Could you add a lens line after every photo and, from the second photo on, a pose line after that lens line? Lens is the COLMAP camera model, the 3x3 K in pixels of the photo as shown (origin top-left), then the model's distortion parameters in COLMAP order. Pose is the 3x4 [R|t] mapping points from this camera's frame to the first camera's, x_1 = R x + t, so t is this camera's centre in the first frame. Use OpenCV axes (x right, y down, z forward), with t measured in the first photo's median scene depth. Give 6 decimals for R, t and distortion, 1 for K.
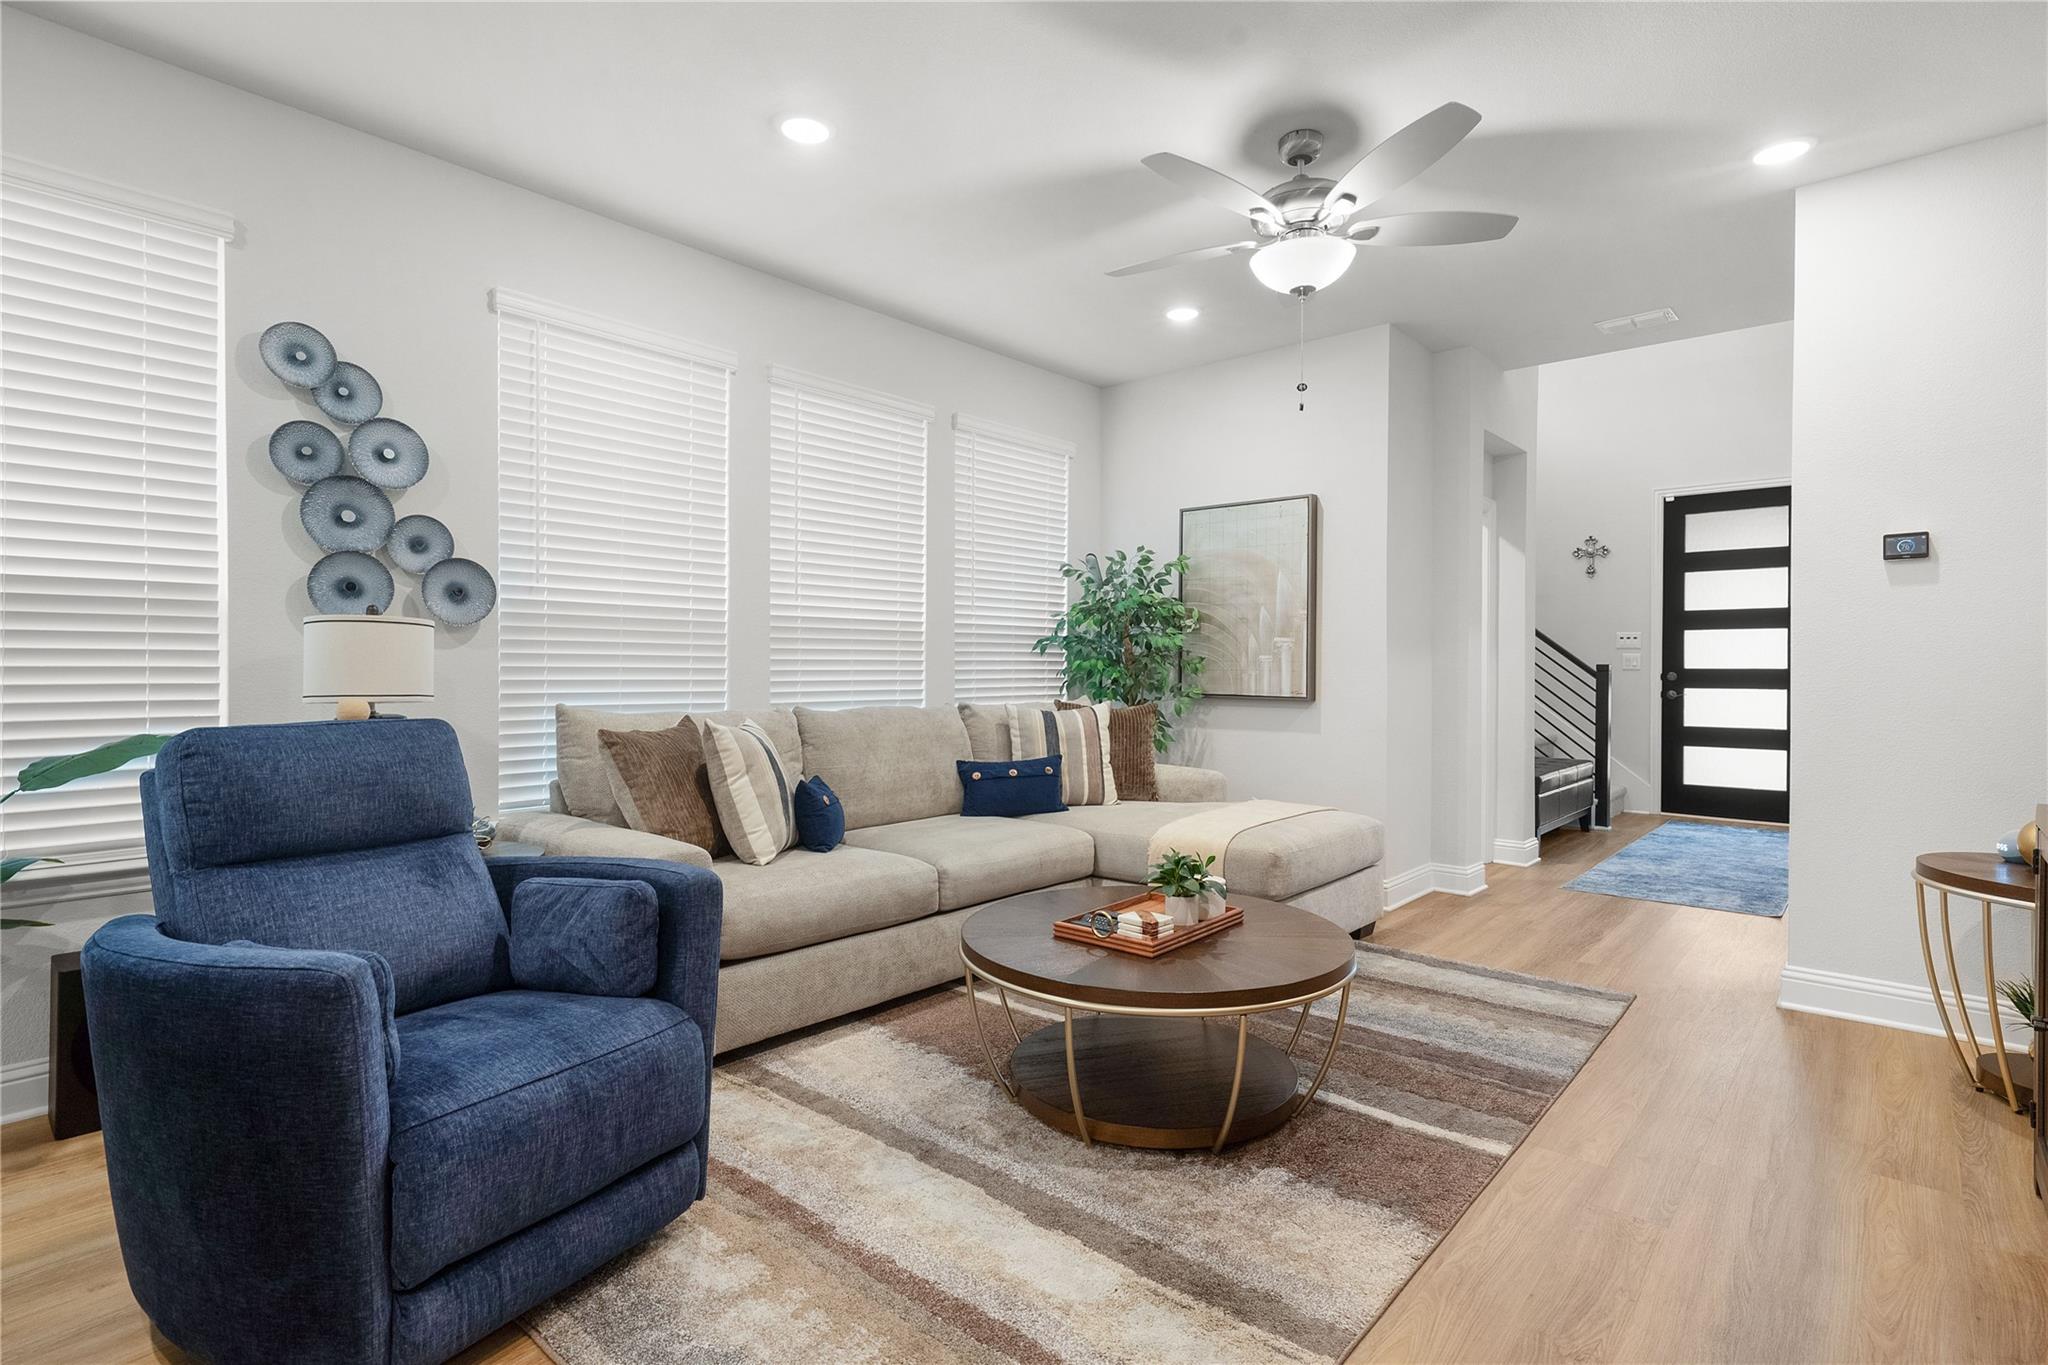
lens RADIAL K [[1044.1, 0, 1013.9], [0, 1044.1, 675.9], [0, 0, 1]] dist [0.003064, 0.002545]
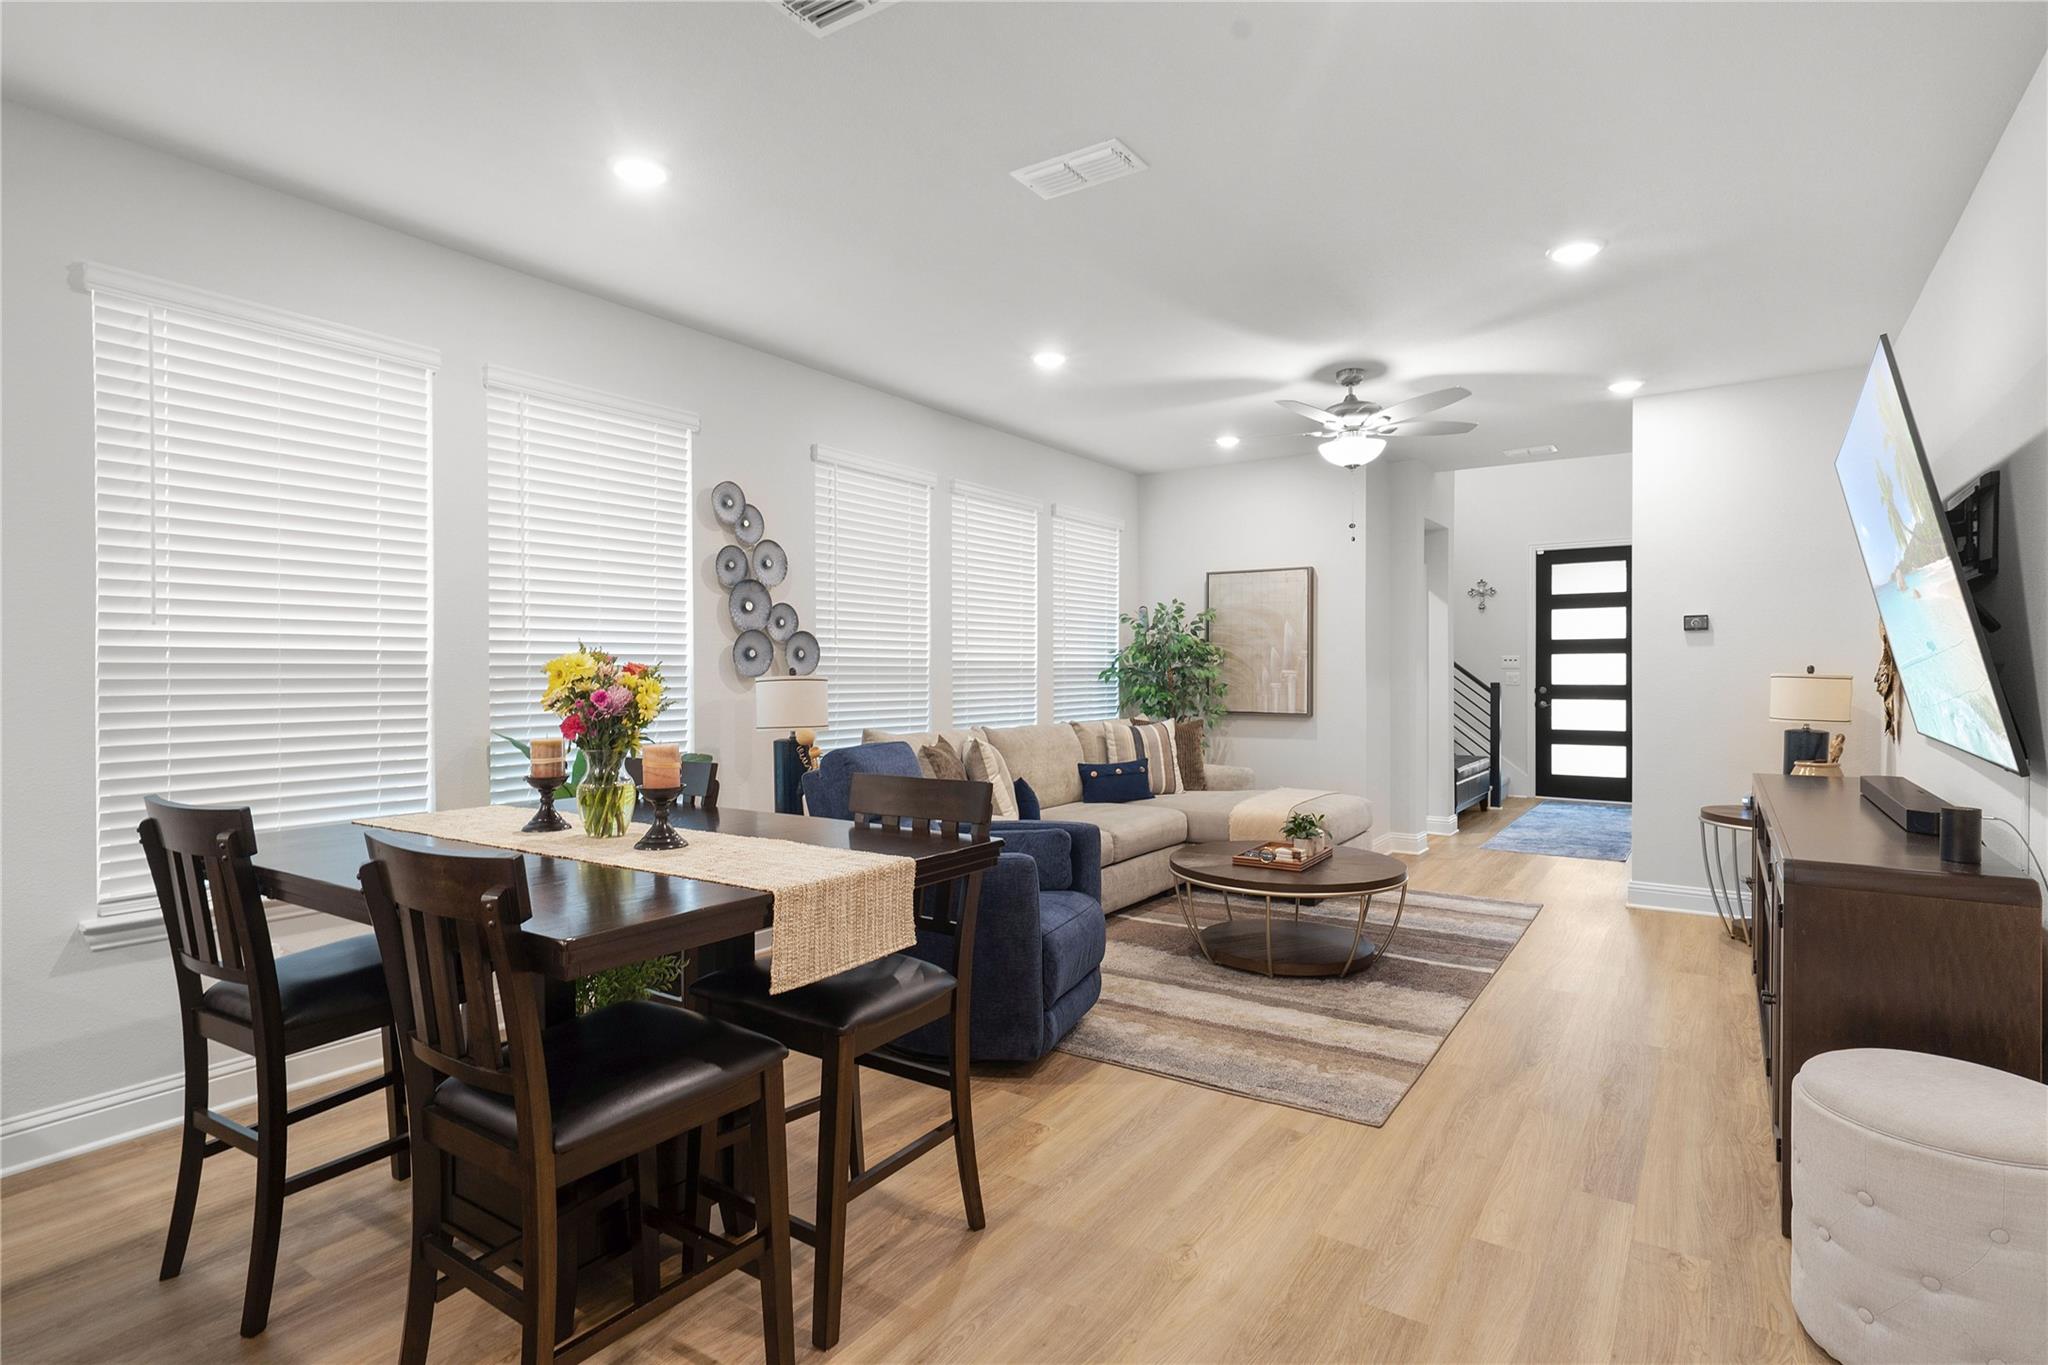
lens RADIAL K [[1044.1, 0, 1034.3], [0, 1044.1, 682.4], [0, 0, 1]] dist [0.003064, 0.002545]
pose [[0.992056, -0.007531, 0.125573, -0.356018], [0.007474, 0.999972, 0.000926, -0.035103], [-0.125577, 0.000020, 0.992084, -0.459266]]
